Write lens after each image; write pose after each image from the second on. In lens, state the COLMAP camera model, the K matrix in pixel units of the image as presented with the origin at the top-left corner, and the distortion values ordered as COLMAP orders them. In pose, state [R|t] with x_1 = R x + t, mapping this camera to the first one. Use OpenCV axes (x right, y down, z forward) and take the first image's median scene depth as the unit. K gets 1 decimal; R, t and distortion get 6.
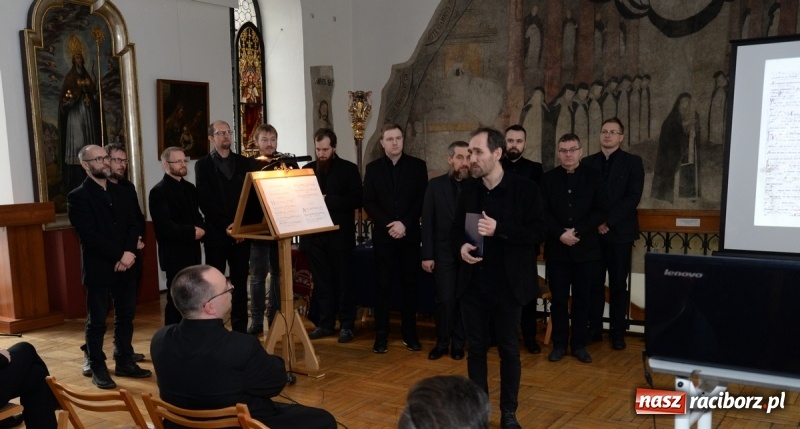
lens RADIAL K [[812.3, 0, 395.0], [0, 812.3, 273.5], [0, 0, 1]] dist [-0.006966, 0.170259]
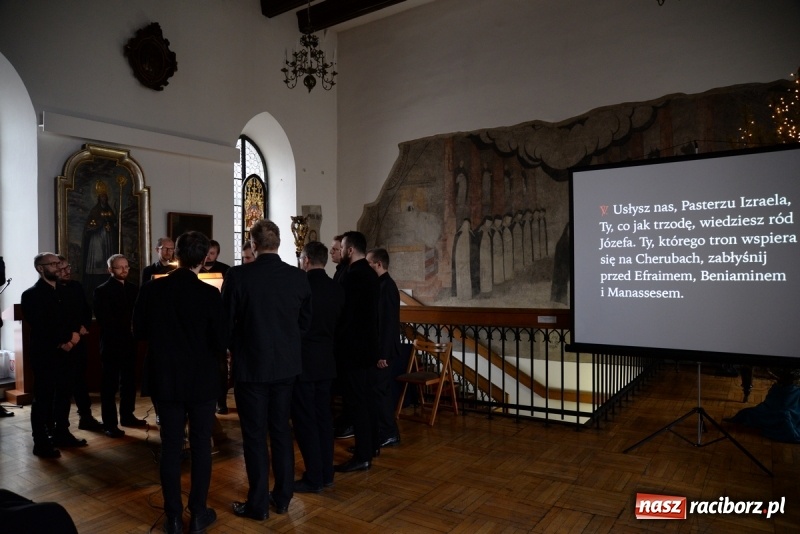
lens RADIAL K [[546.3, 0, 402.4], [0, 546.3, 271.6], [0, 0, 1]] dist [-0.120152, 0.093482]
pose [[0.999130, -0.001142, -0.041687, 0.116701], [-0.005191, 0.988448, -0.151474, -0.007645], [0.041378, 0.151559, 0.987582, 0.135251]]
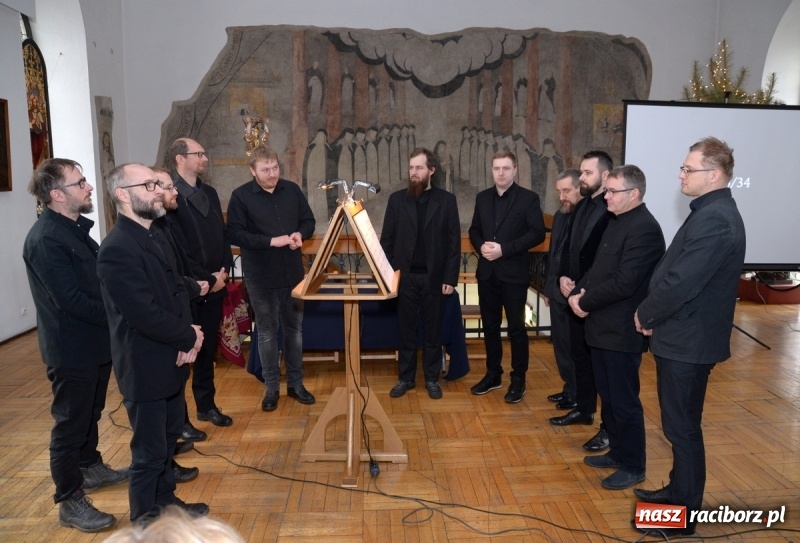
lens RADIAL K [[570.3, 0, 415.3], [0, 570.3, 266.6], [0, 0, 1]] dist [-0.116574, 0.080352]
pose [[0.807842, -0.073627, 0.584782, -0.218585], [0.078031, 0.996794, 0.017707, -0.038855], [-0.584211, 0.031327, 0.810997, 0.287657]]
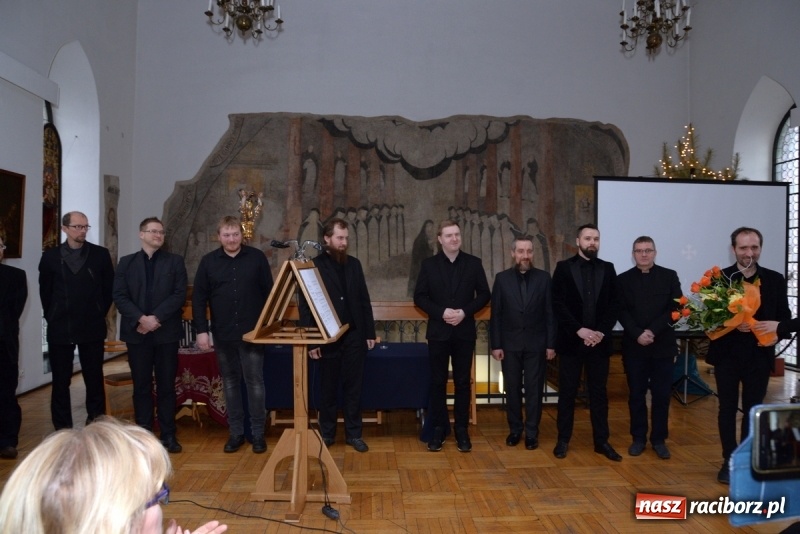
lens RADIAL K [[570.4, 0, 400.0], [0, 570.4, 270.9], [0, 0, 1]] dist [-0.130240, 0.106619]
pose [[0.819349, 0.014982, 0.573099, -0.222587], [0.070252, 0.989501, -0.126306, -0.019916], [-0.568974, 0.143749, 0.809694, 0.263546]]
